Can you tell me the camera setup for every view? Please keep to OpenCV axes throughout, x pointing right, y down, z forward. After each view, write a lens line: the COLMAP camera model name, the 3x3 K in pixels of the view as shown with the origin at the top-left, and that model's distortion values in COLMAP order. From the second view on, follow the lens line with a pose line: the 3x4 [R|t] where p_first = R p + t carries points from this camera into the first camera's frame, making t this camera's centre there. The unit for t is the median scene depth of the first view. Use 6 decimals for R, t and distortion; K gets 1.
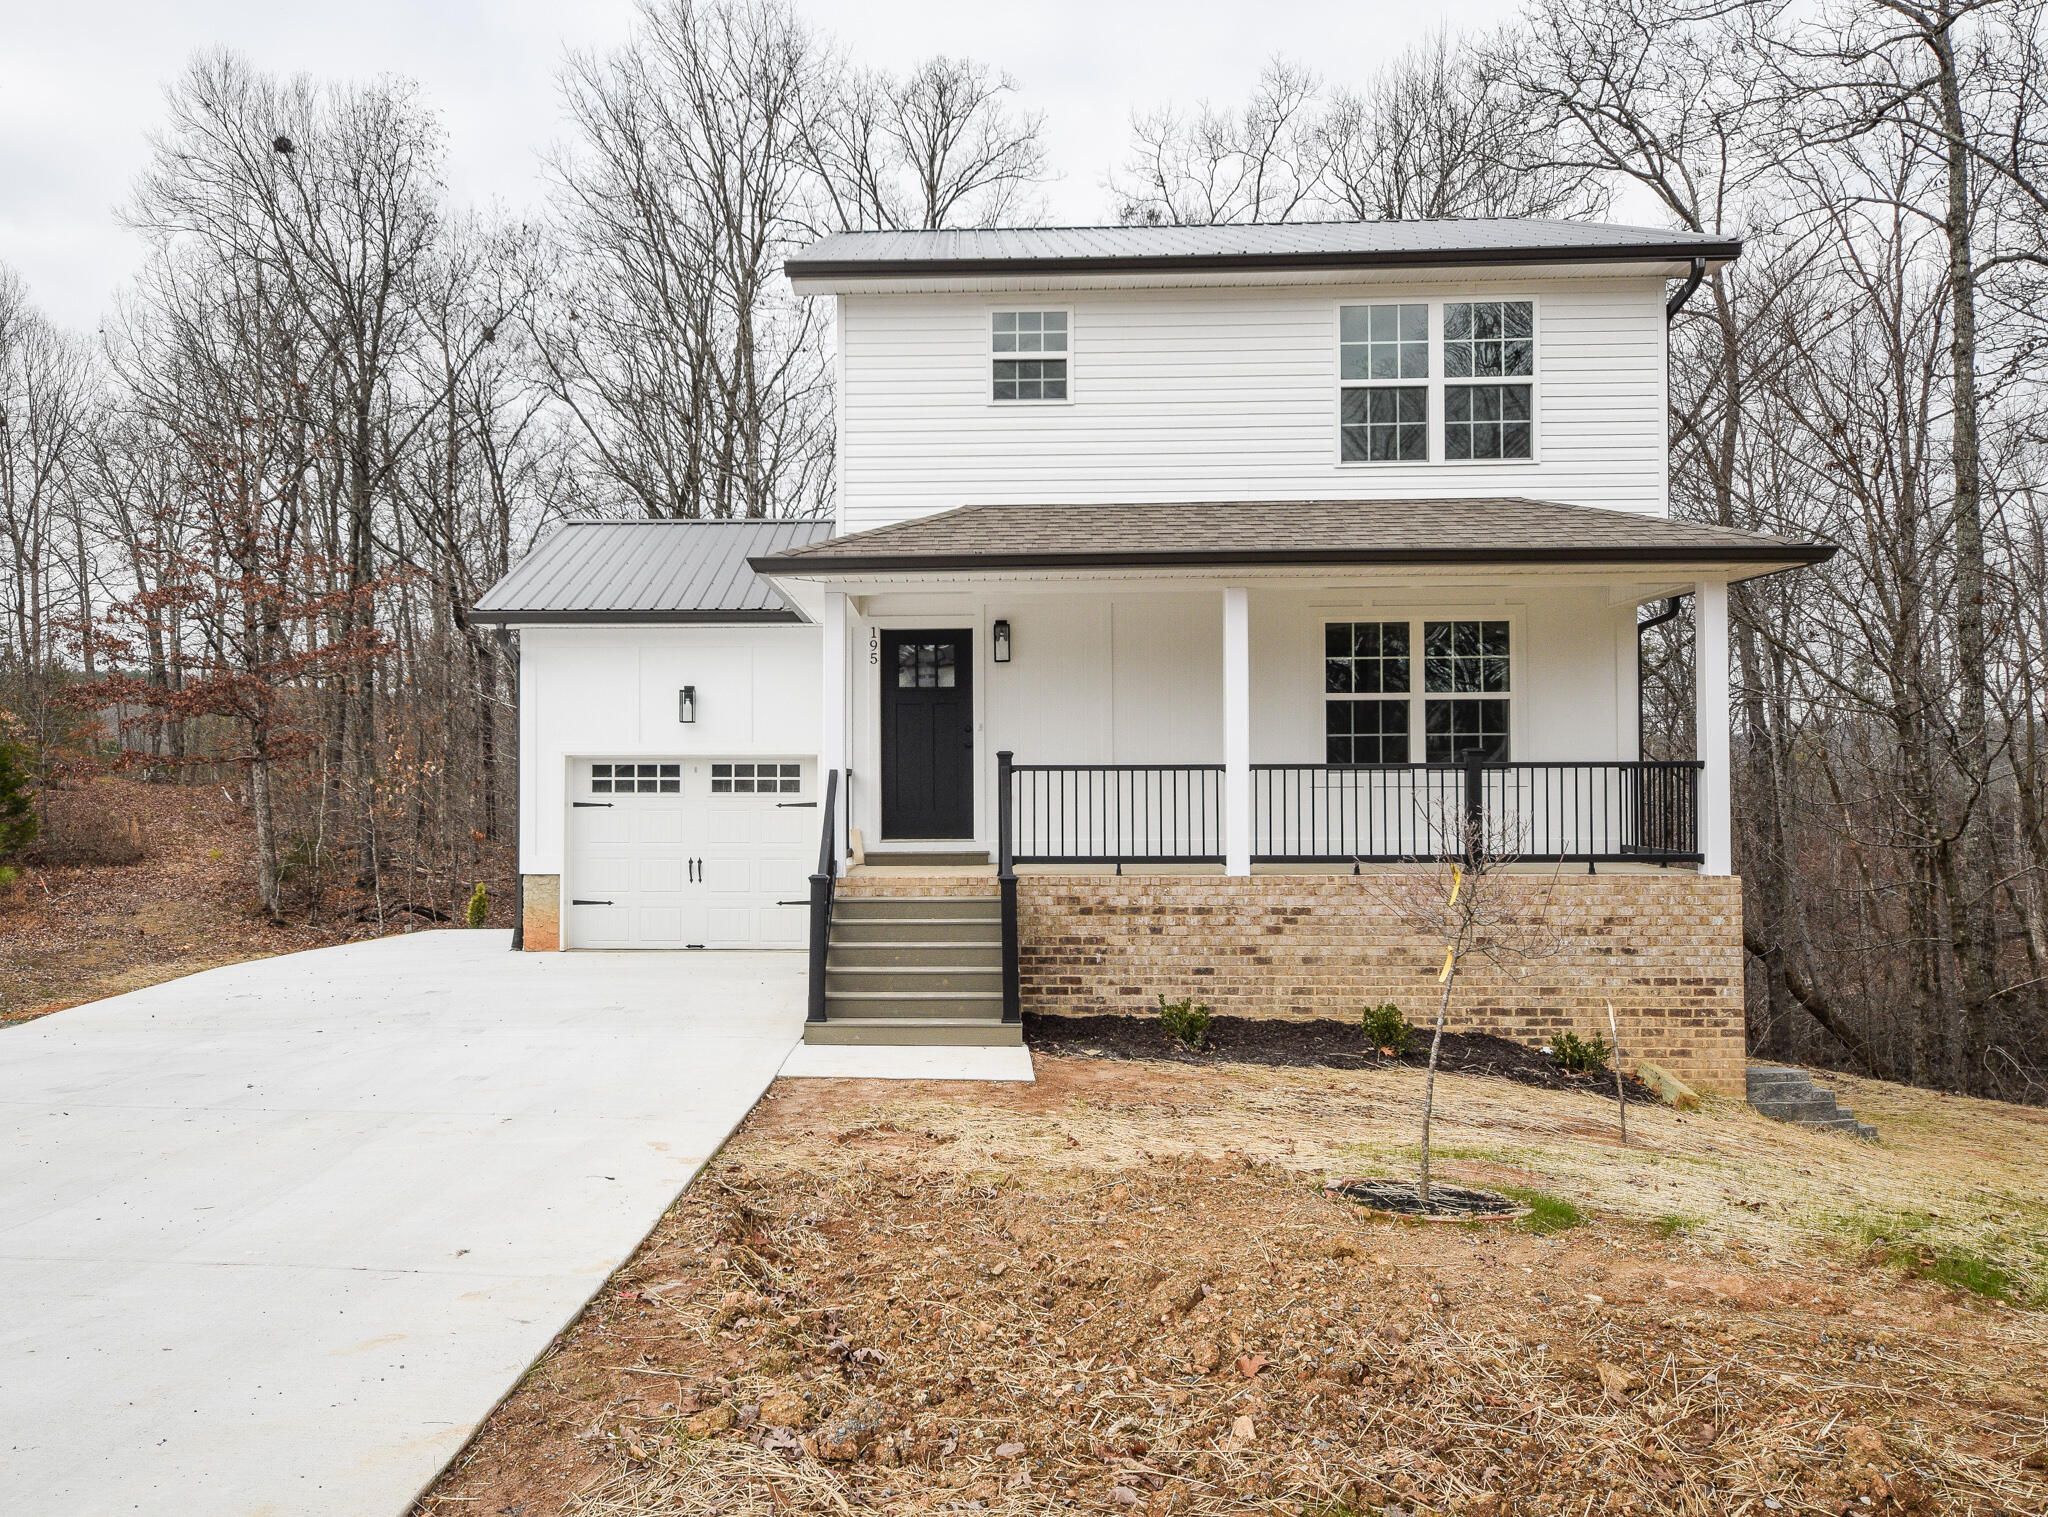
lens RADIAL K [[1506.9, 0, 916.5], [0, 1506.9, 752.7], [0, 0, 1]] dist [0.056079, -0.048929]
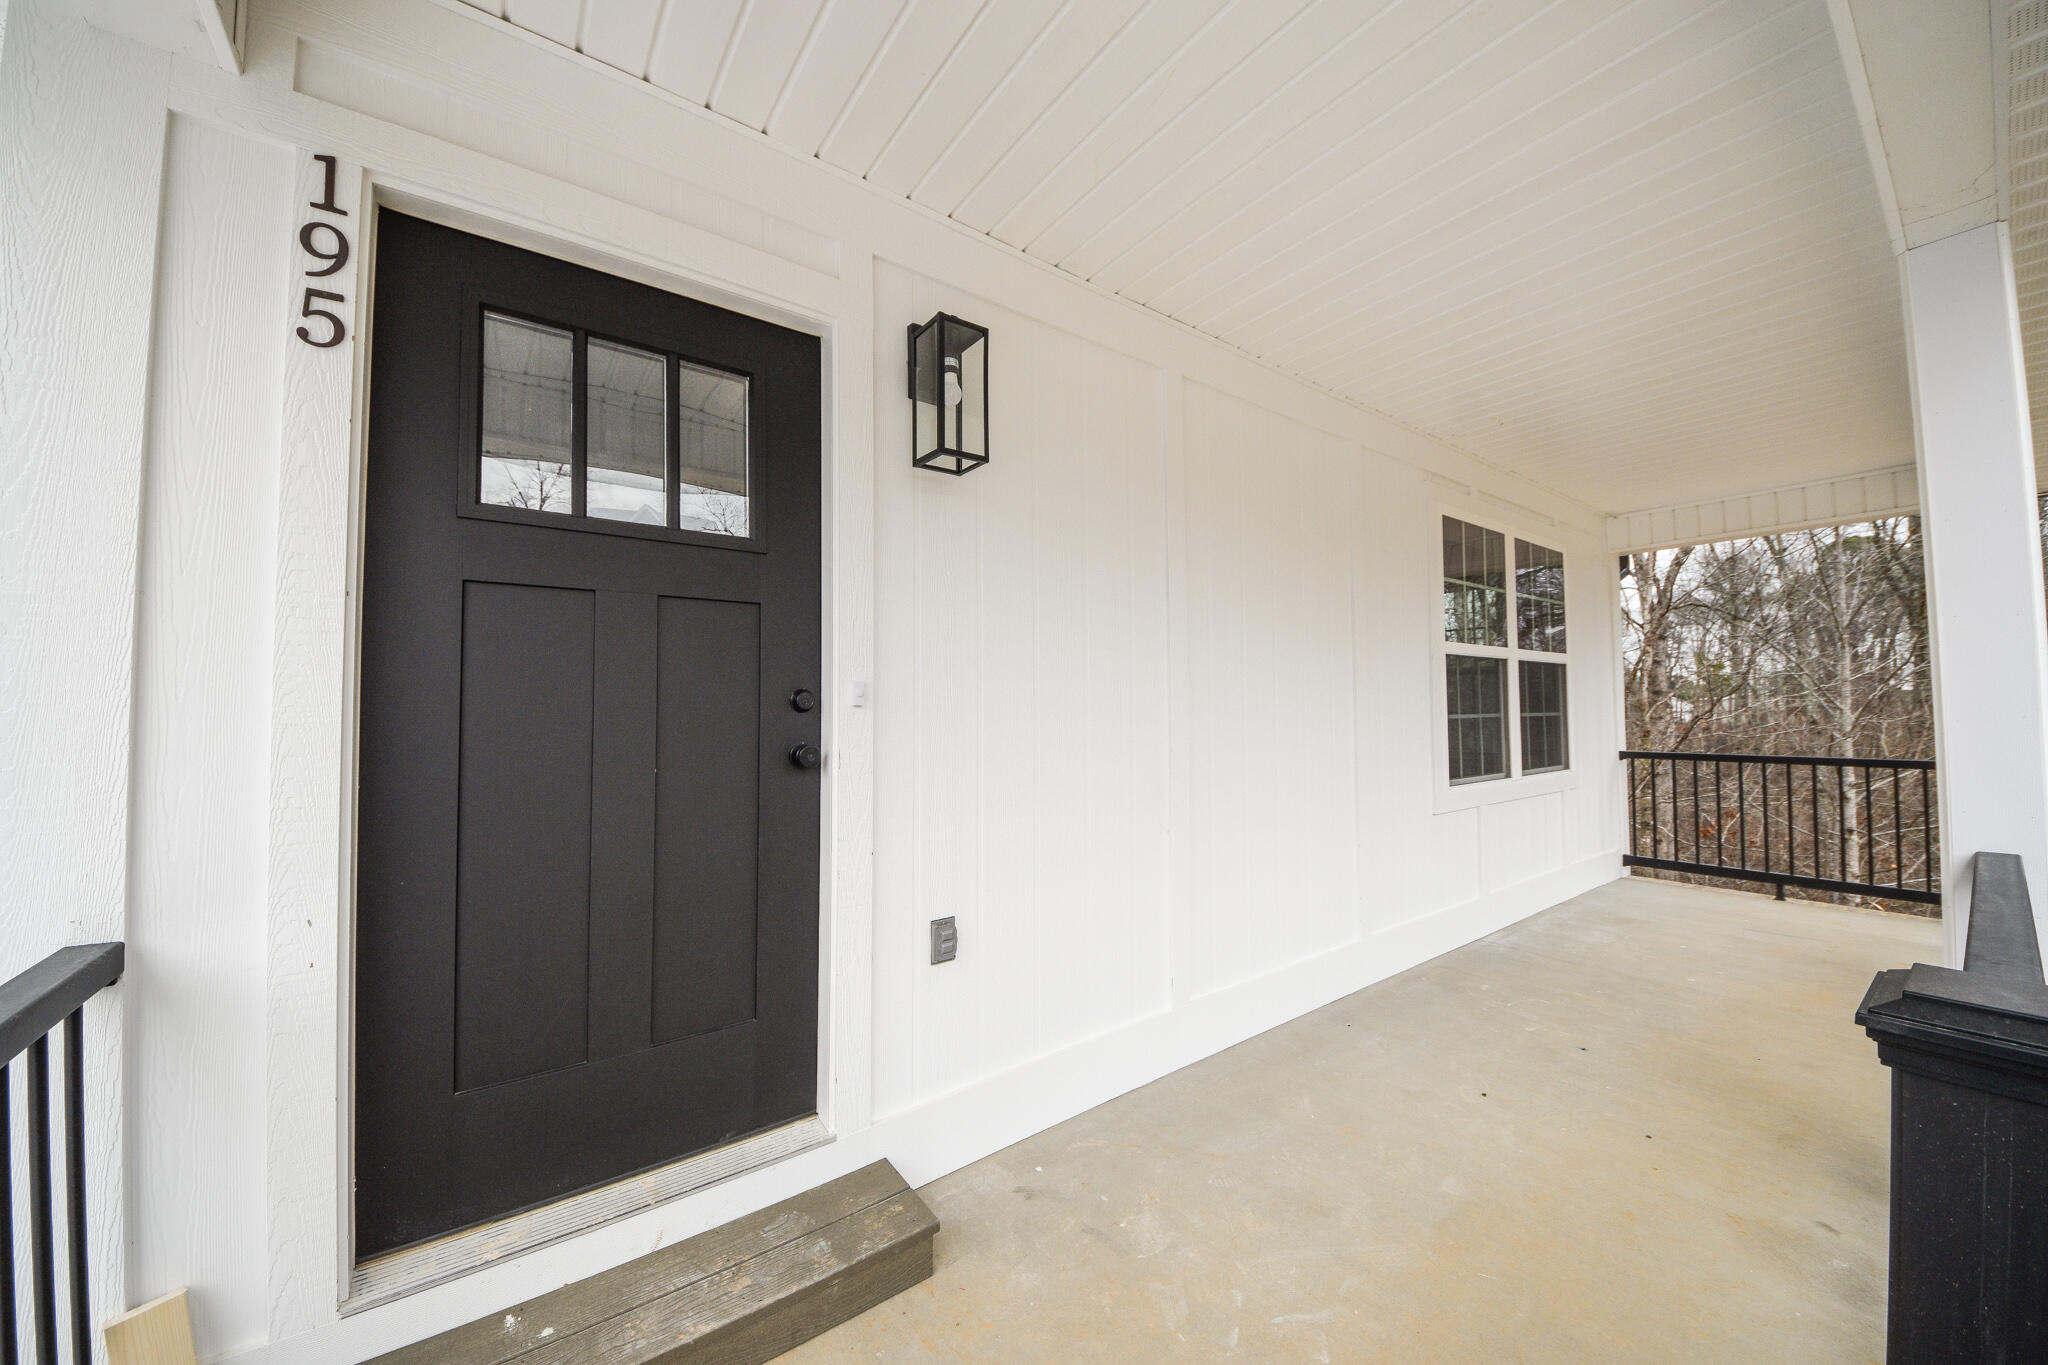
lens RADIAL K [[730.4, 0, 1034.5], [0, 730.4, 681.9], [0, 0, 1]] dist [-0.003389, -0.000452]
pose [[0.783557, 0.023065, 0.620891, -0.015008], [-0.013836, 0.999711, -0.019677, -0.017722], [-0.621165, 0.006827, 0.783650, 0.922278]]
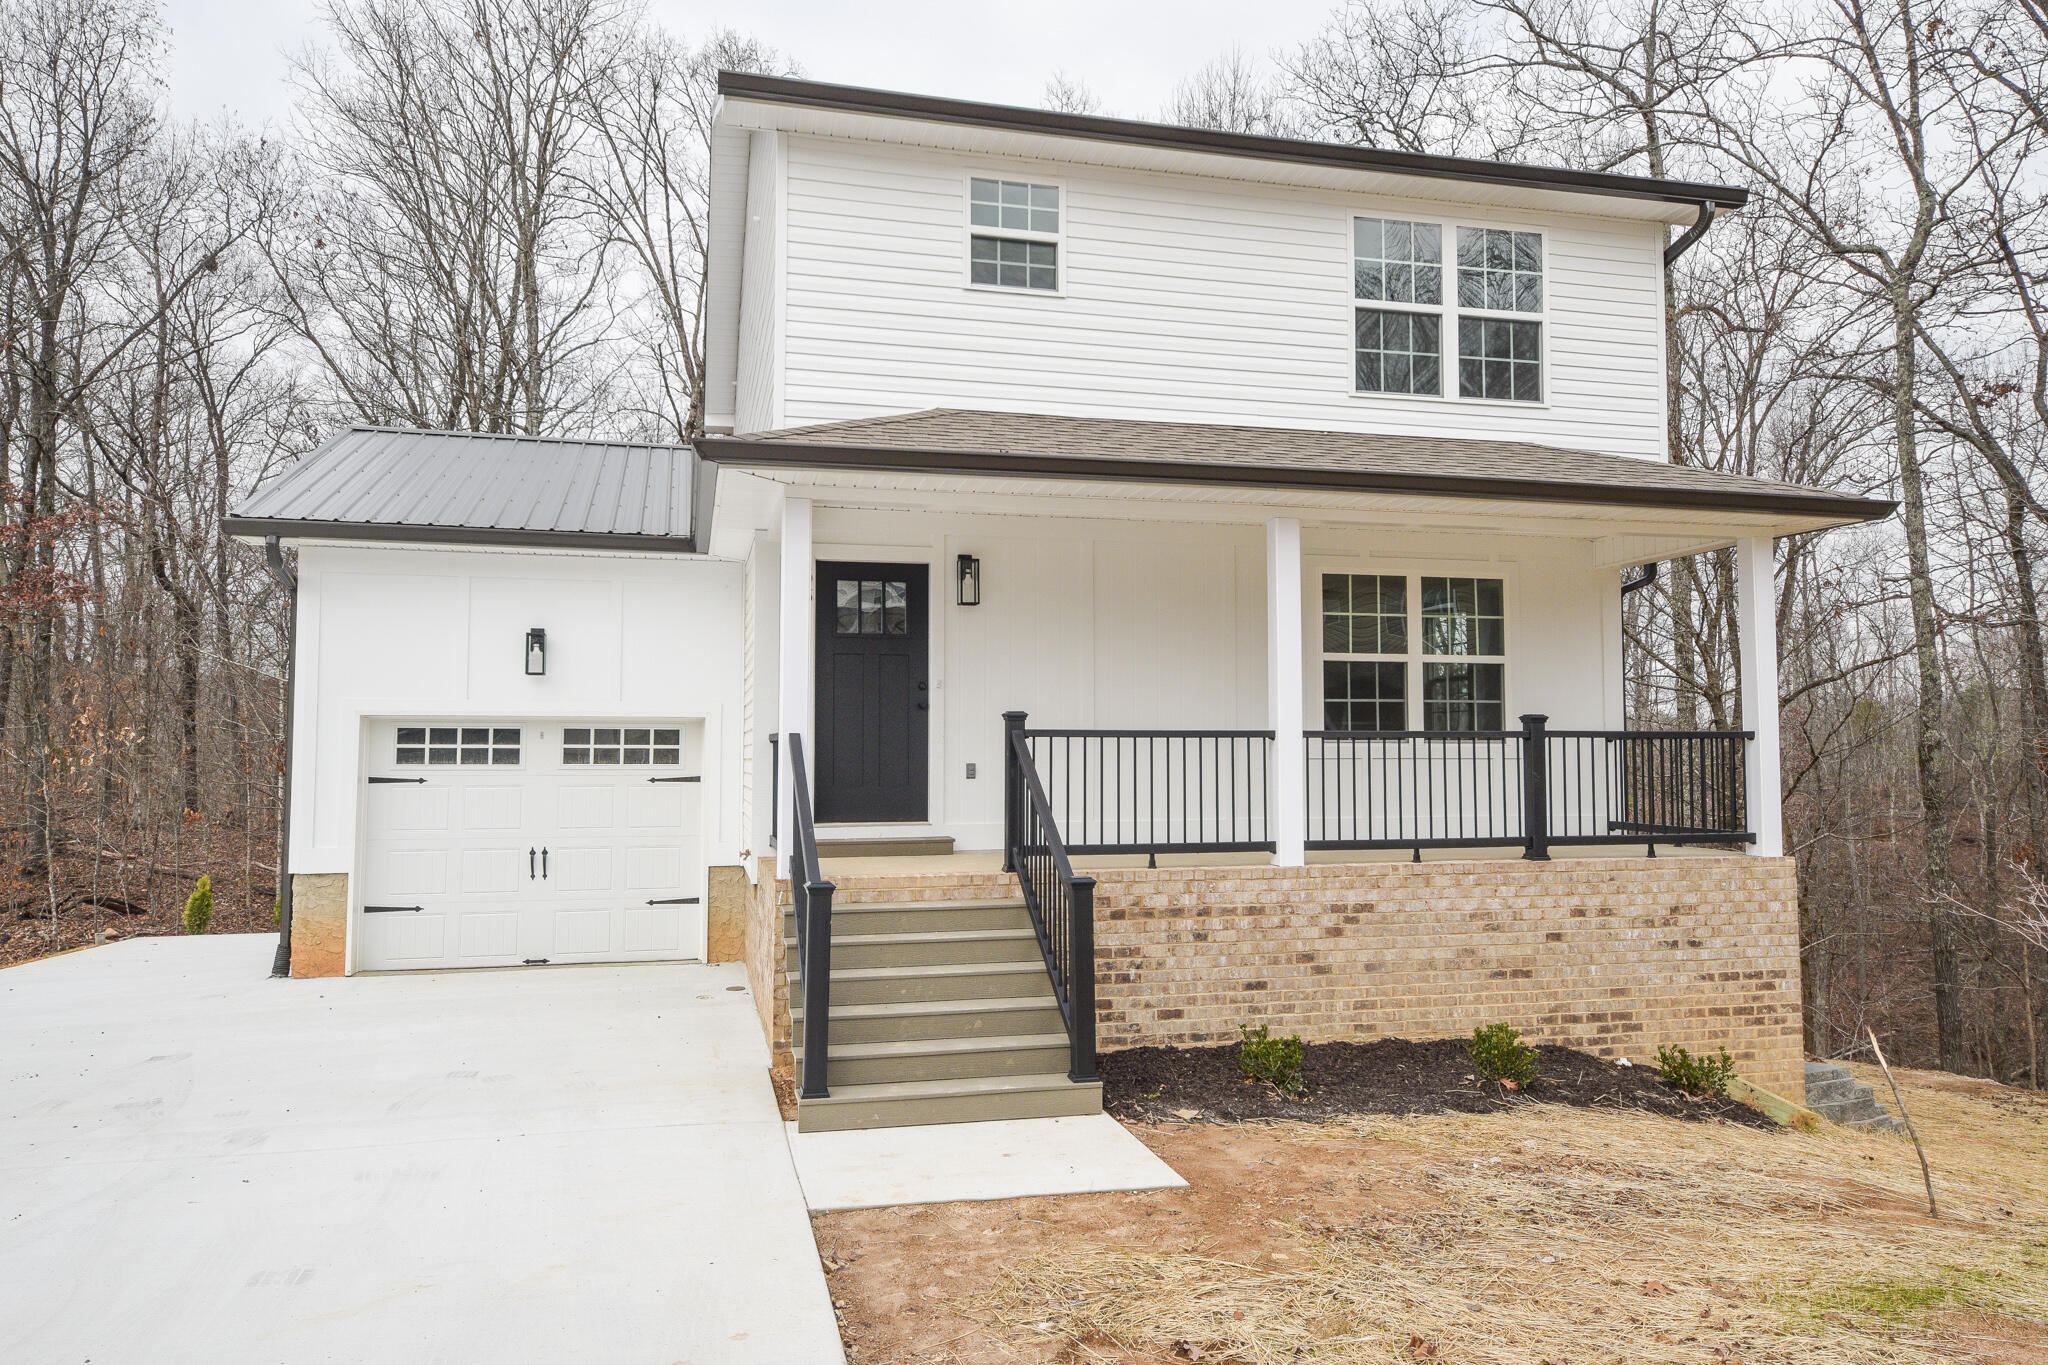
lens RADIAL K [[1354.3, 0, 1028.3], [0, 1354.3, 677.7], [0, 0, 1]] dist [0.052830, -0.039570]
pose [[0.961429, 0.018804, 0.274409, -0.118300], [-0.008638, 0.999232, -0.038211, 0.007655], [-0.274917, 0.034367, 0.960854, 0.296057]]
